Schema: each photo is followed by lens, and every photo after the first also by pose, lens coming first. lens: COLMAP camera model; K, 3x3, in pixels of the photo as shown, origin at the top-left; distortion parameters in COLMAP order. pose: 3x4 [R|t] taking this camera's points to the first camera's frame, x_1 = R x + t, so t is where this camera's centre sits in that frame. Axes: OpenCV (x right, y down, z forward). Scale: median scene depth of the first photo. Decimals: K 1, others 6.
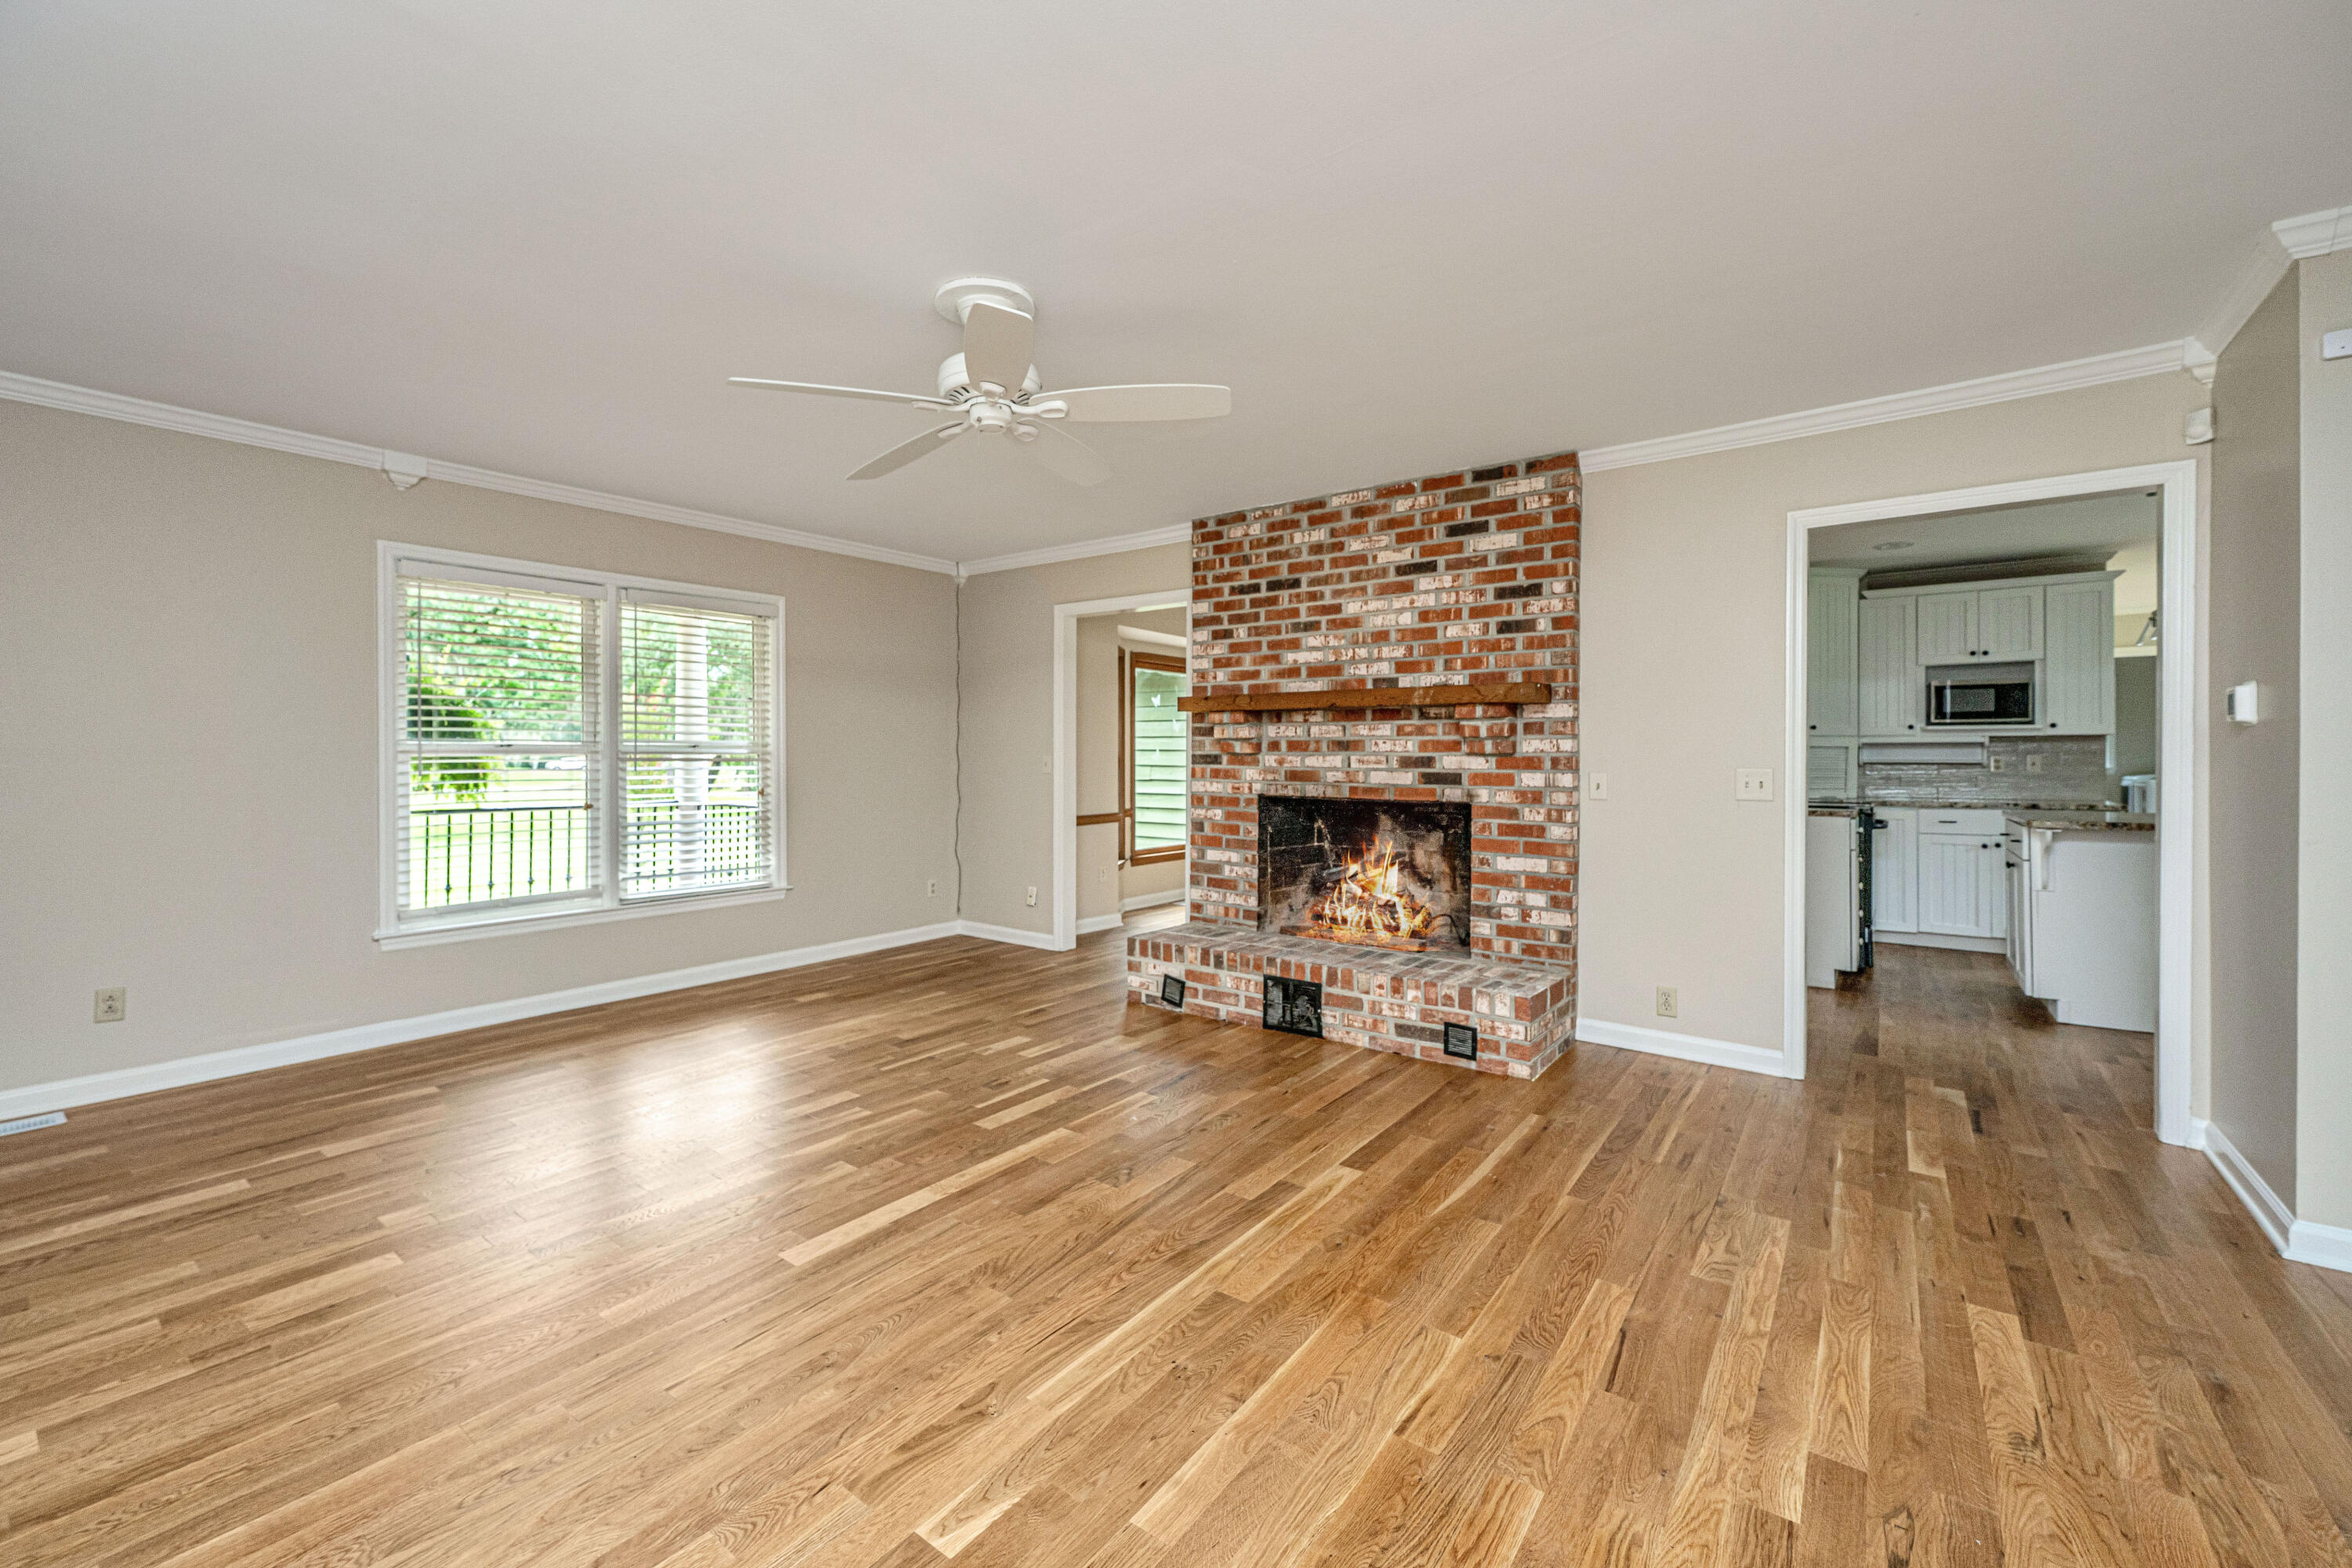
lens RADIAL K [[973.0, 0, 1136.9], [0, 973.0, 764.4], [0, 0, 1]] dist [-0.000439, 0.000393]
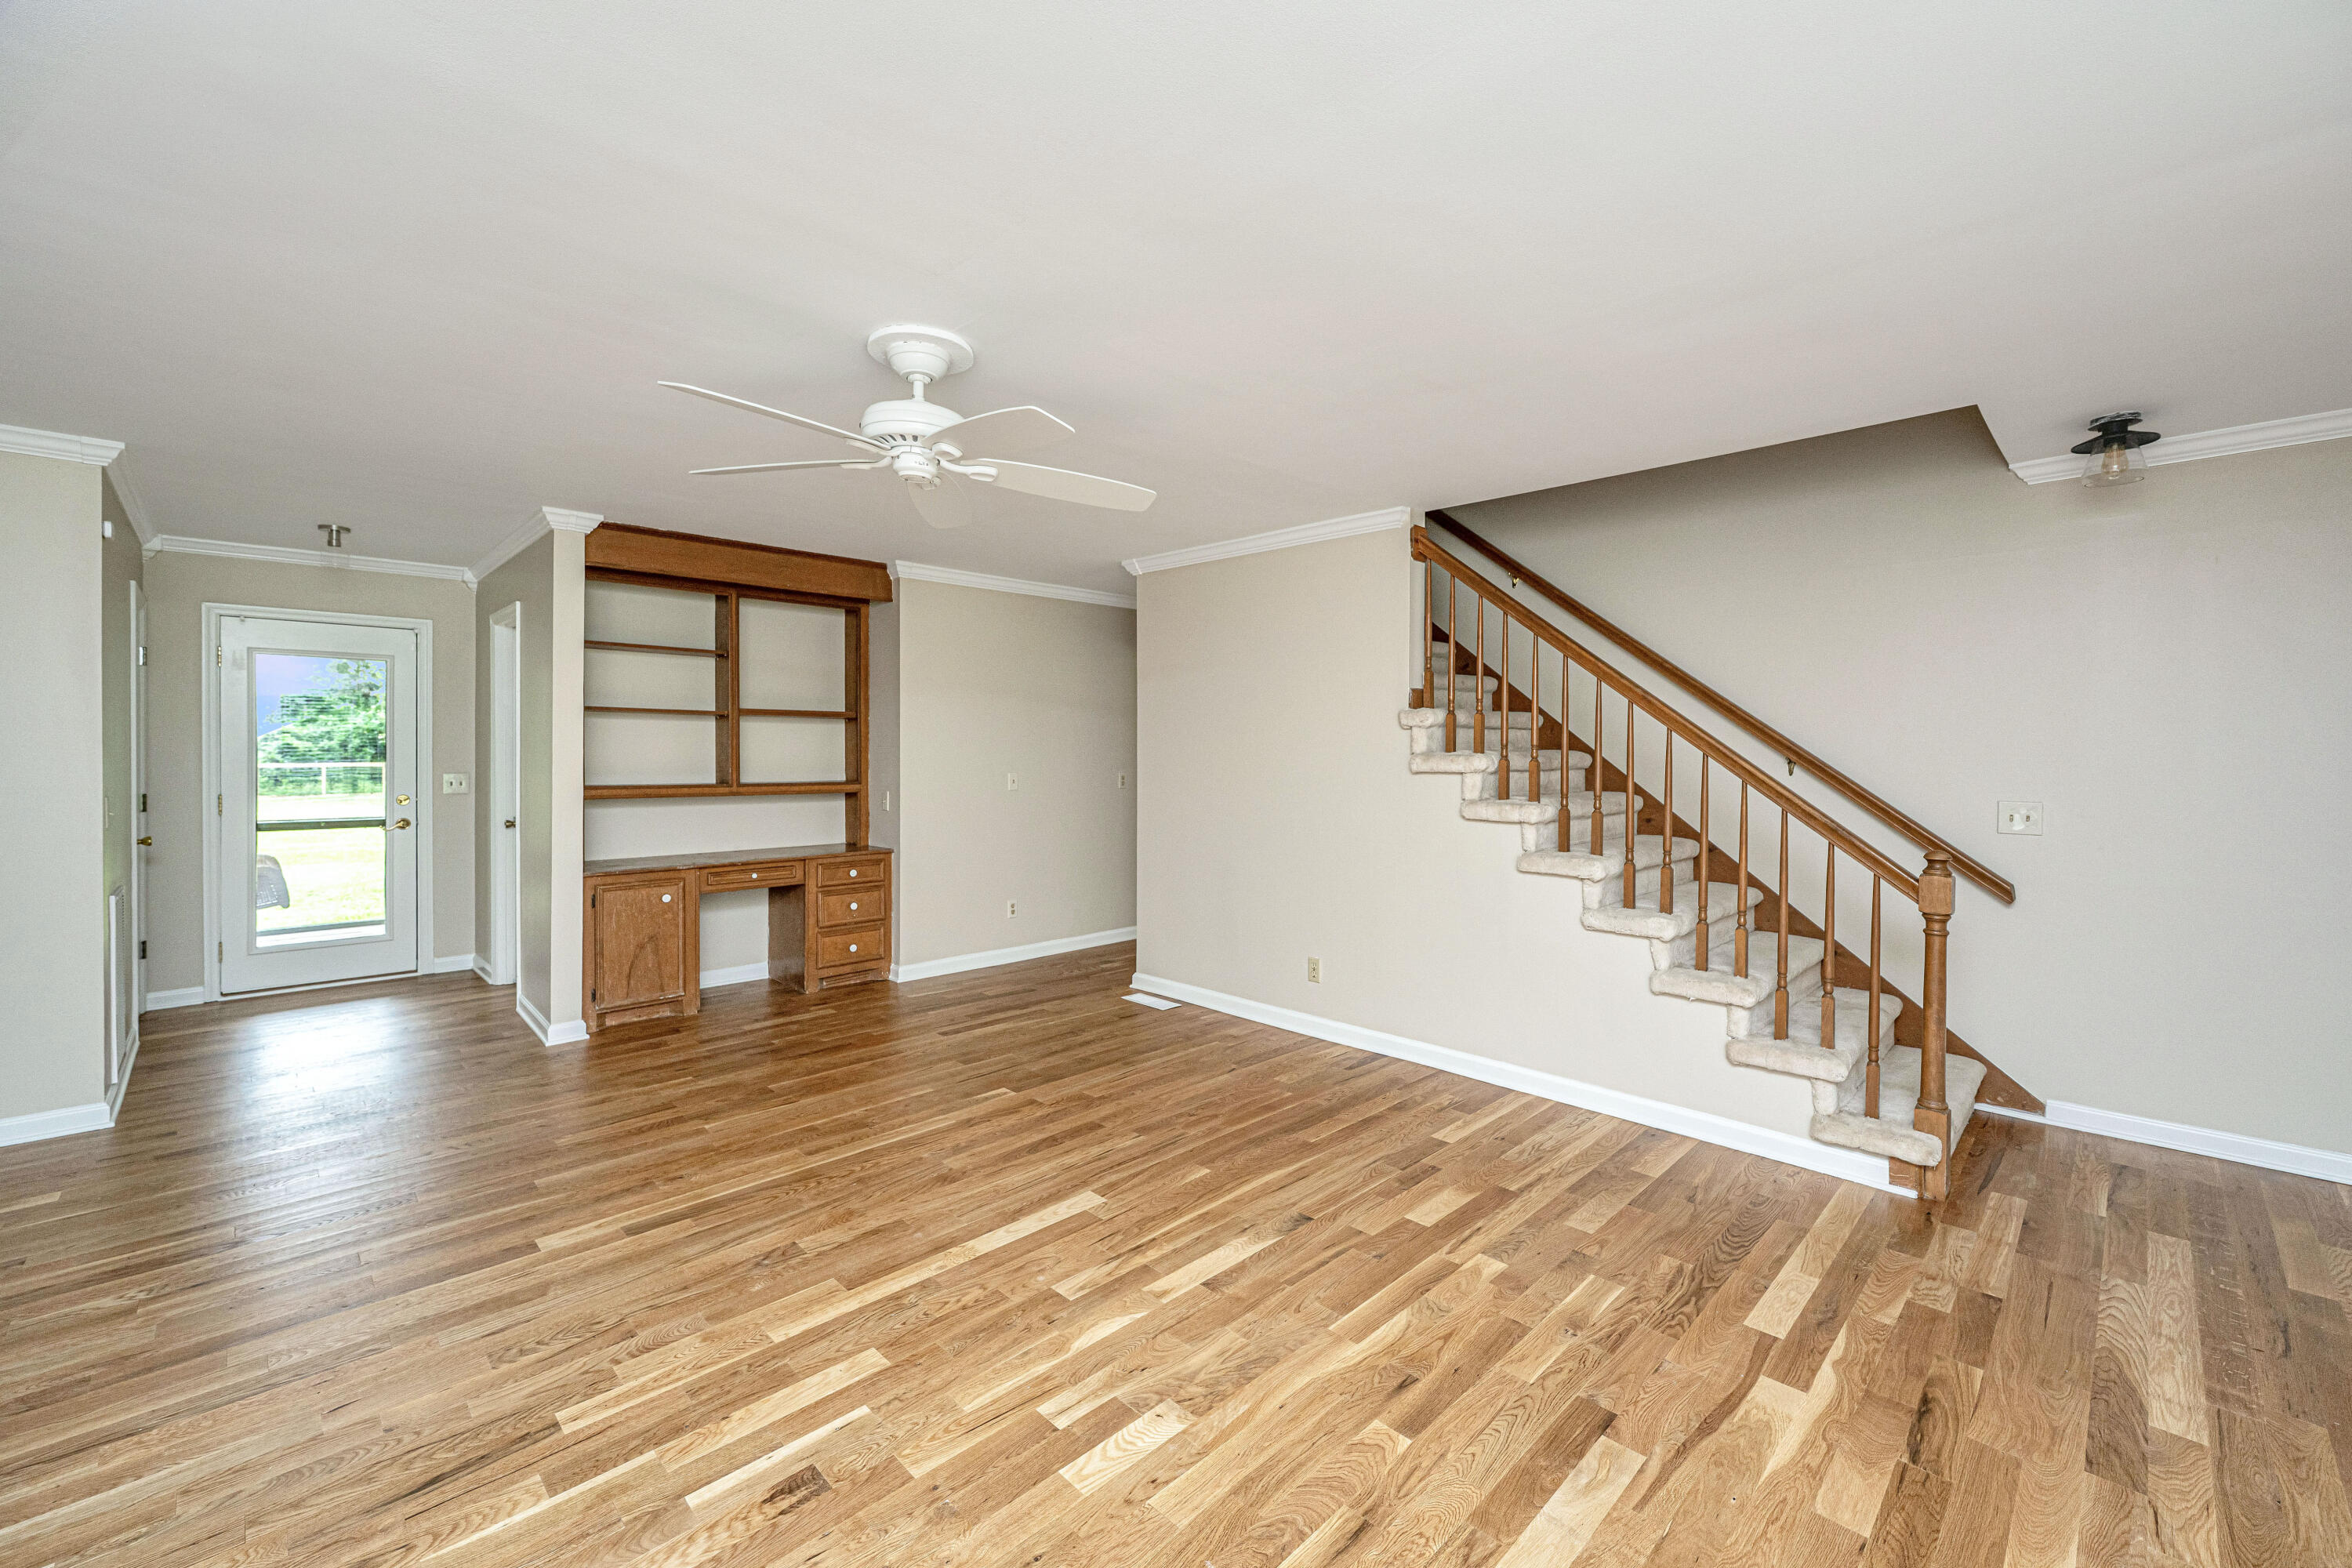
lens RADIAL K [[973.0, 0, 1199.6], [0, 973.0, 748.4], [0, 0, 1]] dist [-0.000439, 0.000393]
pose [[-0.995864, -0.005689, 0.090679, -0.334256], [-0.004954, 0.999953, 0.008324, -0.052806], [-0.090722, 0.007840, -0.995845, 1.248171]]
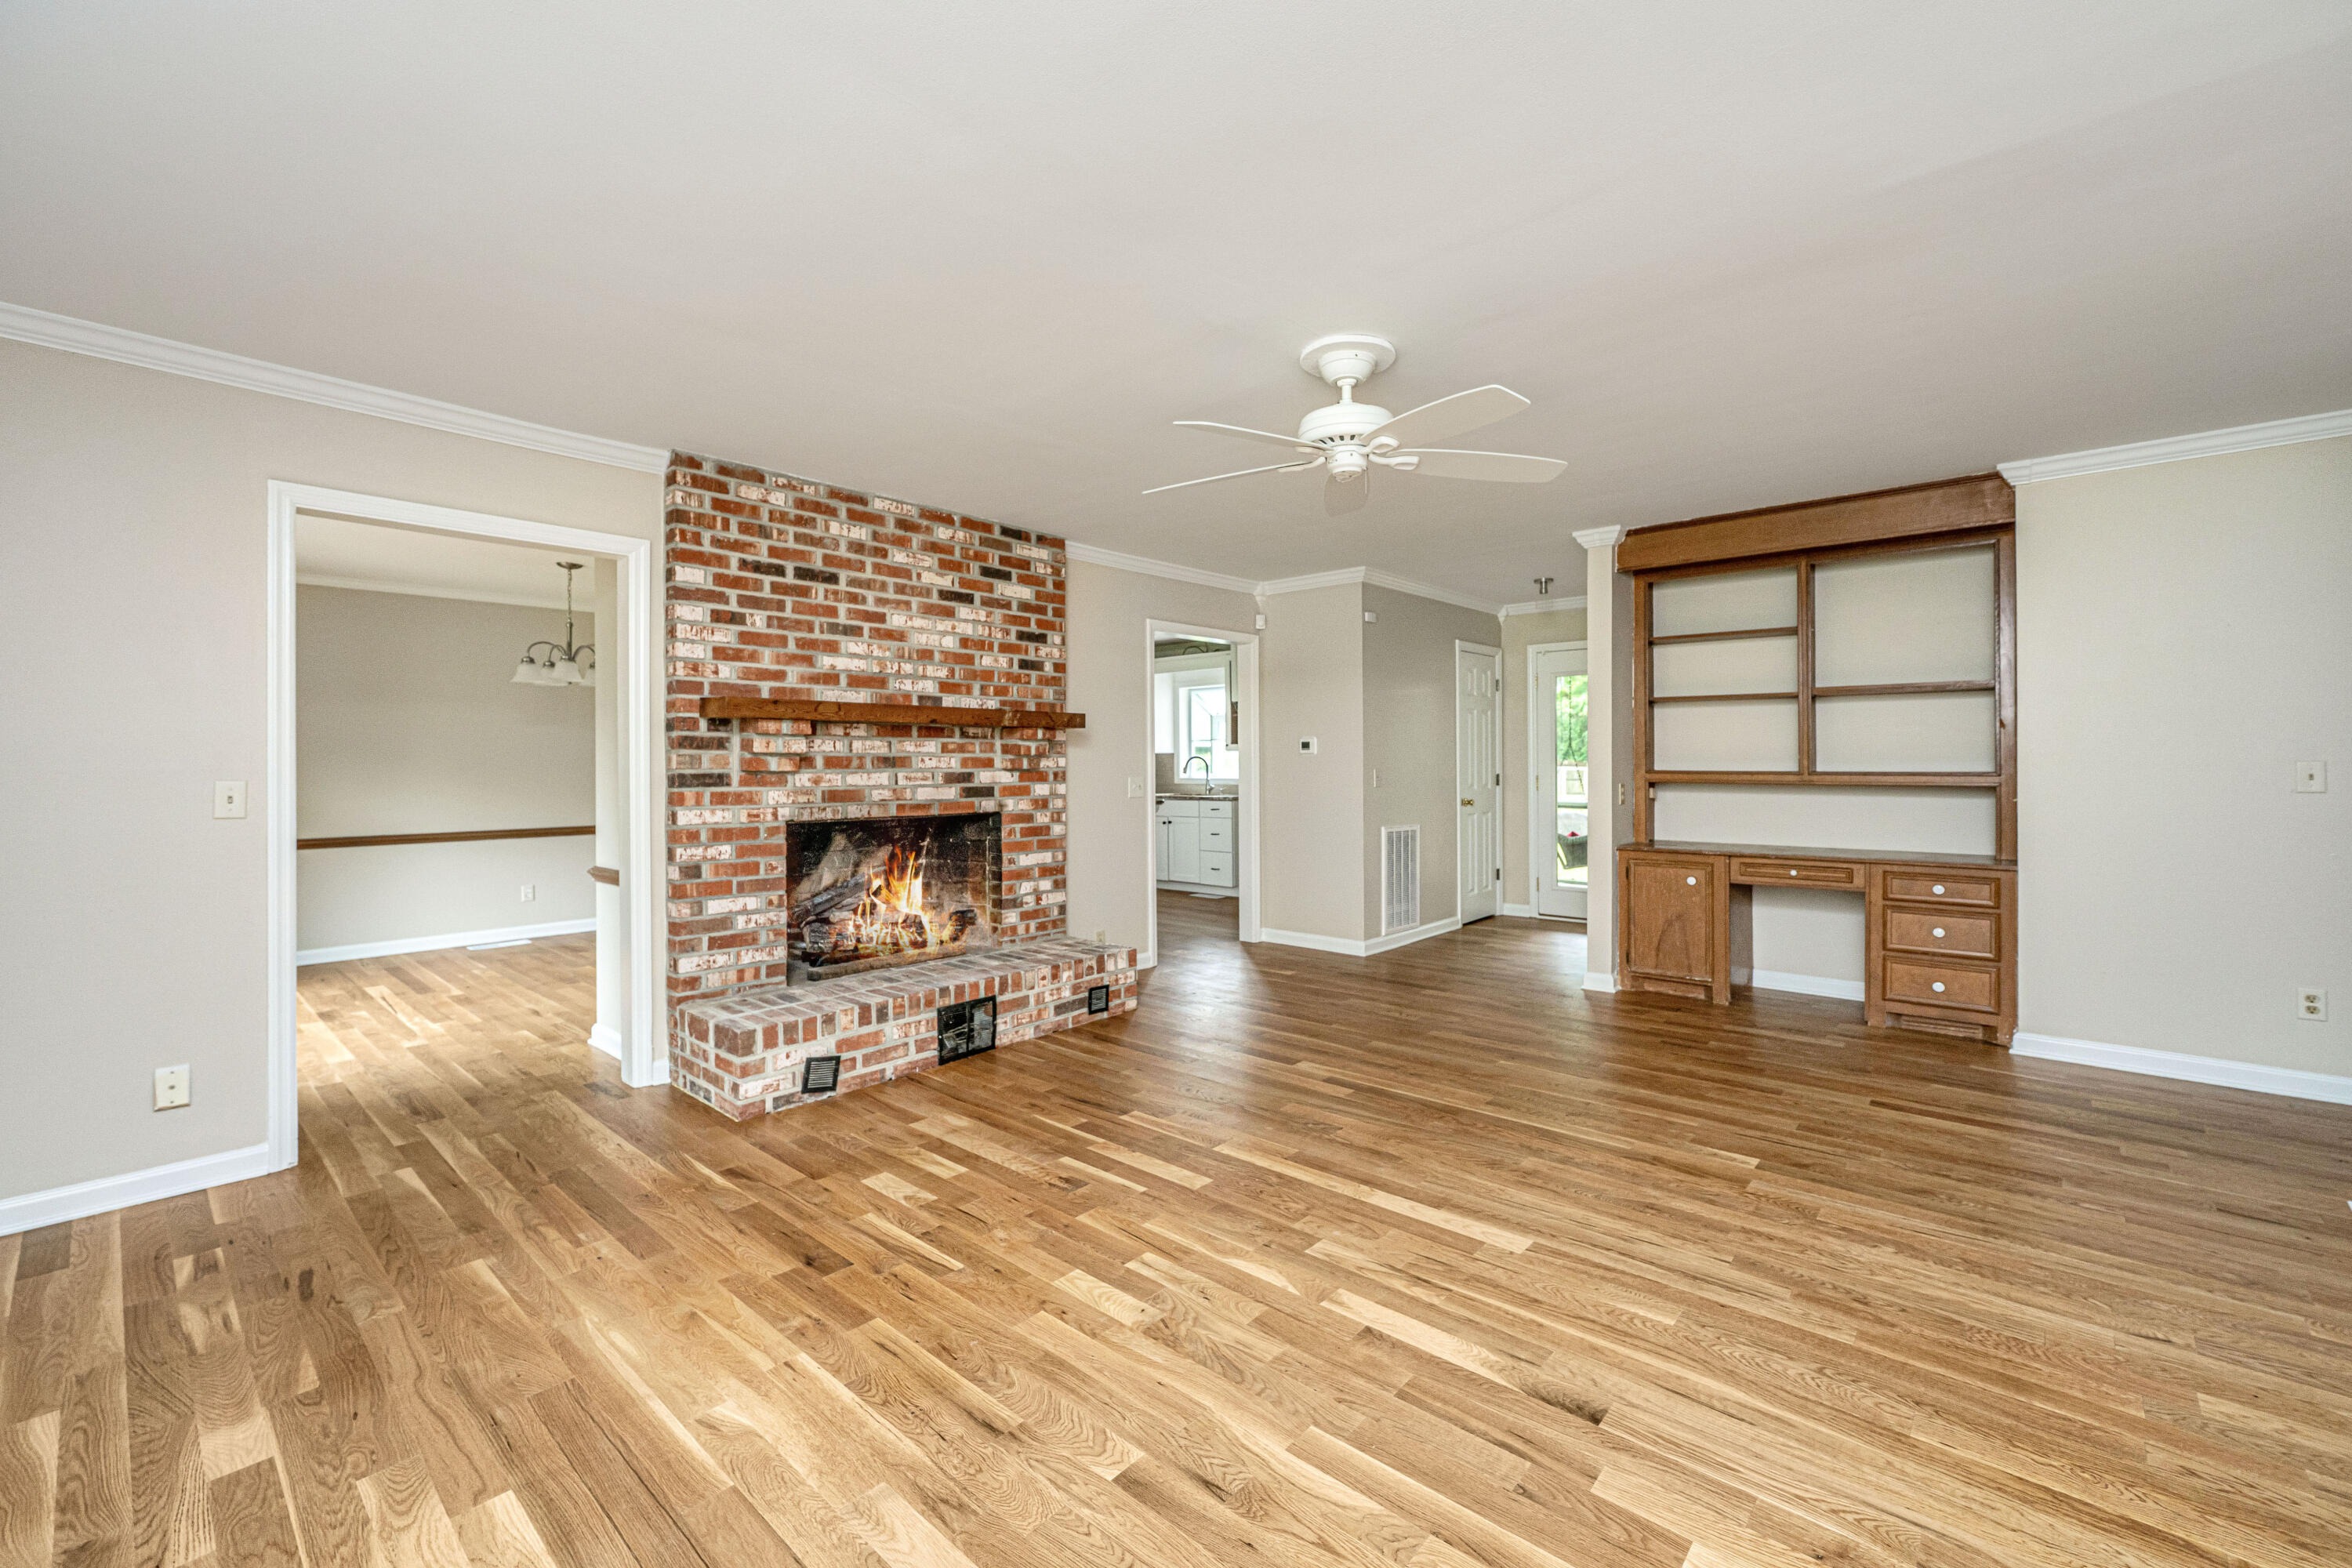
lens RADIAL K [[973.0, 0, 1178.6], [0, 973.0, 767.3], [0, 0, 1]] dist [-0.000439, 0.000393]
pose [[0.051648, -0.006937, 0.998641, -0.794971], [0.015047, 0.999868, 0.006168, -0.017381], [-0.998552, 0.014708, 0.051745, 0.725700]]
